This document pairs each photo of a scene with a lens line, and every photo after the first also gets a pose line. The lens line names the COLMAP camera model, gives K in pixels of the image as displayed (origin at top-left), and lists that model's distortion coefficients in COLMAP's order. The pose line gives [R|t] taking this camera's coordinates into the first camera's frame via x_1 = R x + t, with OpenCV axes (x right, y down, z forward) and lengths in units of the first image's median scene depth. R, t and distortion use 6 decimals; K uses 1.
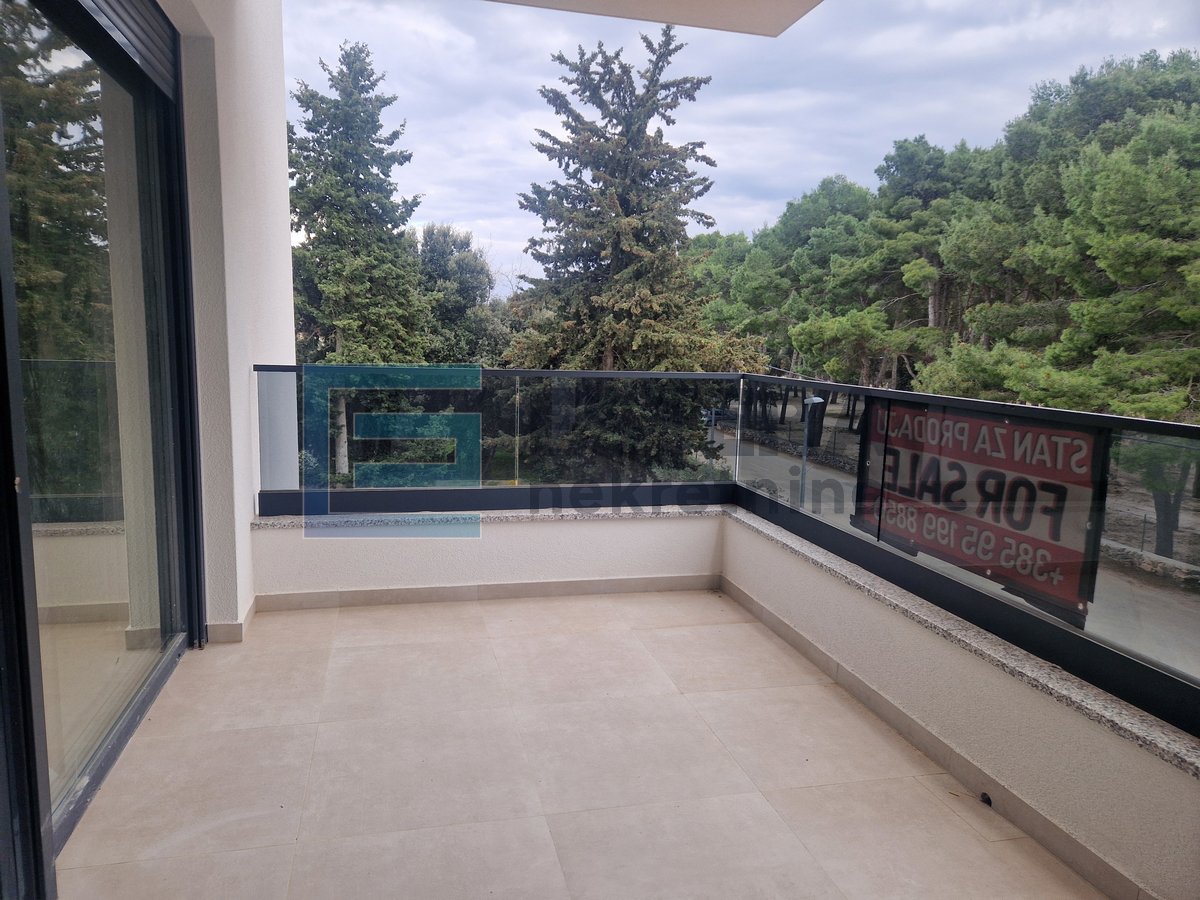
lens RADIAL K [[811.6, 0, 597.8], [0, 811.6, 452.3], [0, 0, 1]] dist [0.051736, -0.019469]
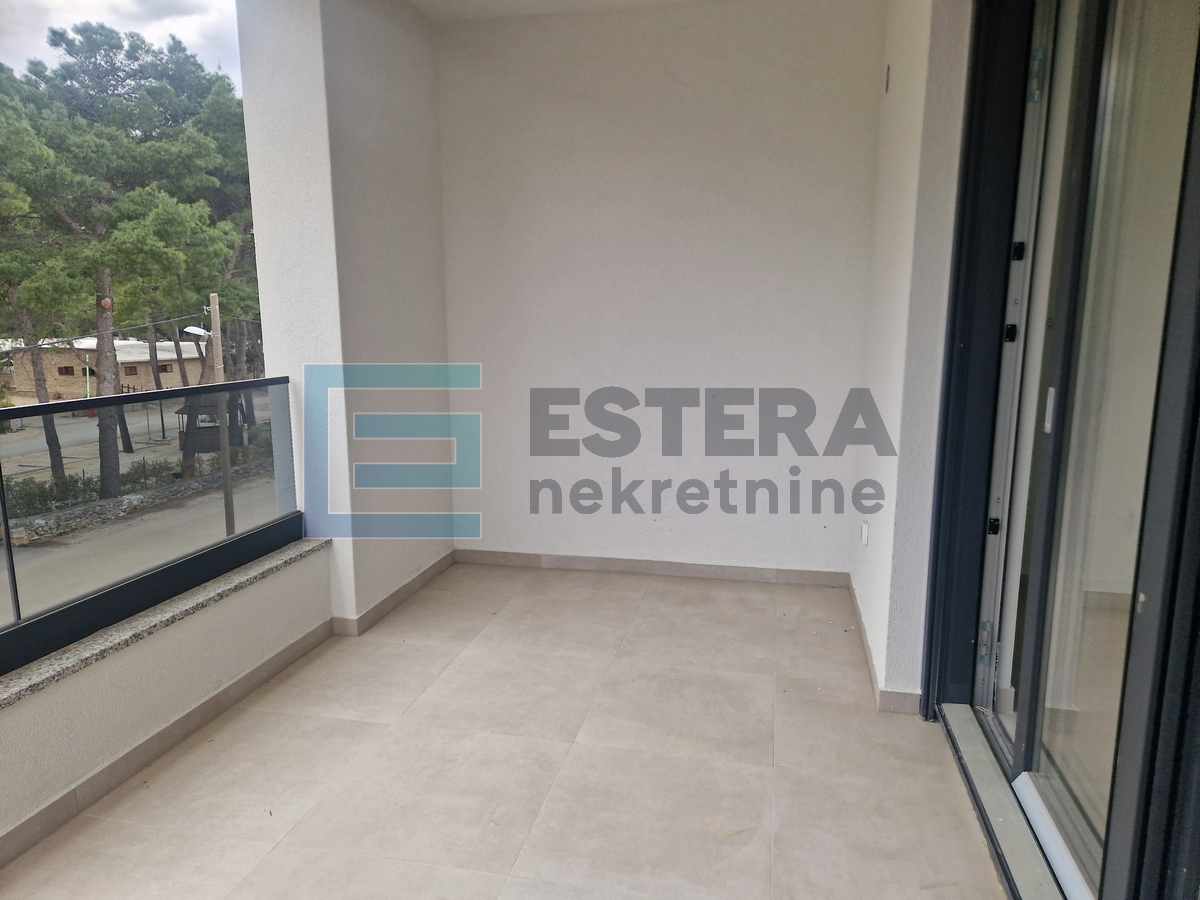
lens RADIAL K [[811.6, 0, 599.9], [0, 811.6, 448.9], [0, 0, 1]] dist [0.051736, -0.019469]
pose [[-0.891372, -0.113594, 0.438807, -0.449243], [0.025367, 0.954069, 0.298510, -0.257749], [-0.452562, 0.277215, -0.847549, 1.525704]]
